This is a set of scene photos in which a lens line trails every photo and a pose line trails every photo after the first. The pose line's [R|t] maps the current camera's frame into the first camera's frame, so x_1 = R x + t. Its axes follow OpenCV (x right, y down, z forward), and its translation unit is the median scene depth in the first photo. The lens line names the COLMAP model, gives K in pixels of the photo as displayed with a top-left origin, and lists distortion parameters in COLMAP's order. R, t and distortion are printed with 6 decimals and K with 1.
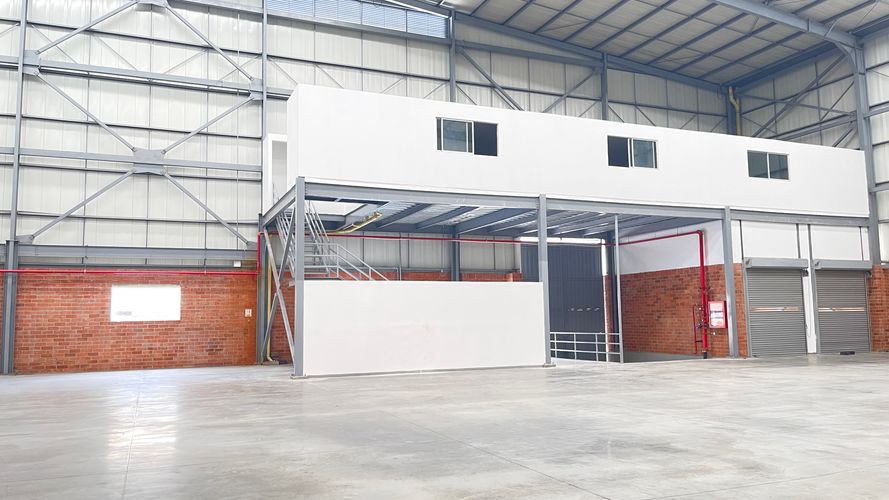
lens RADIAL K [[689.2, 0, 439.1], [0, 689.2, 248.1], [0, 0, 1]] dist [0.051764, -0.025460]
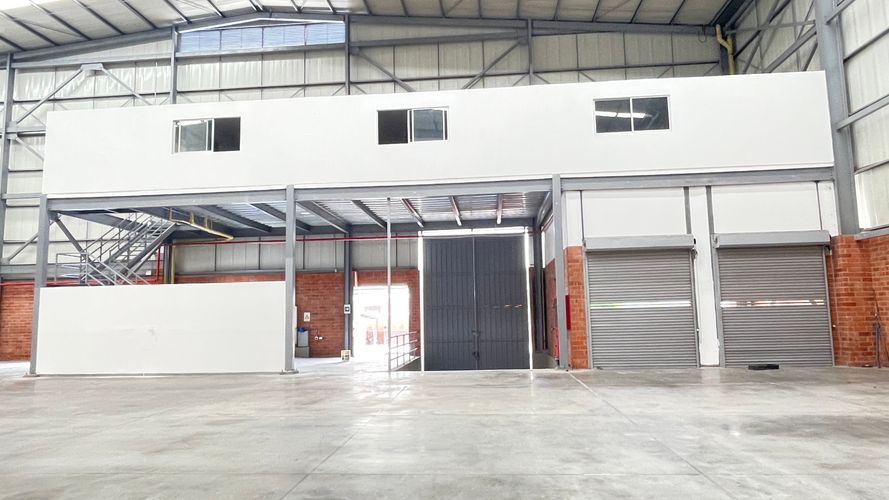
lens RADIAL K [[570.0, 0, 442.8], [0, 570.0, 248.5], [0, 0, 1]] dist [0.012063, -0.008104]
pose [[0.881803, -0.057720, -0.468073, 0.560975], [0.055729, 0.998282, -0.018115, 0.025772], [0.468314, -0.010112, 0.883504, 0.348992]]
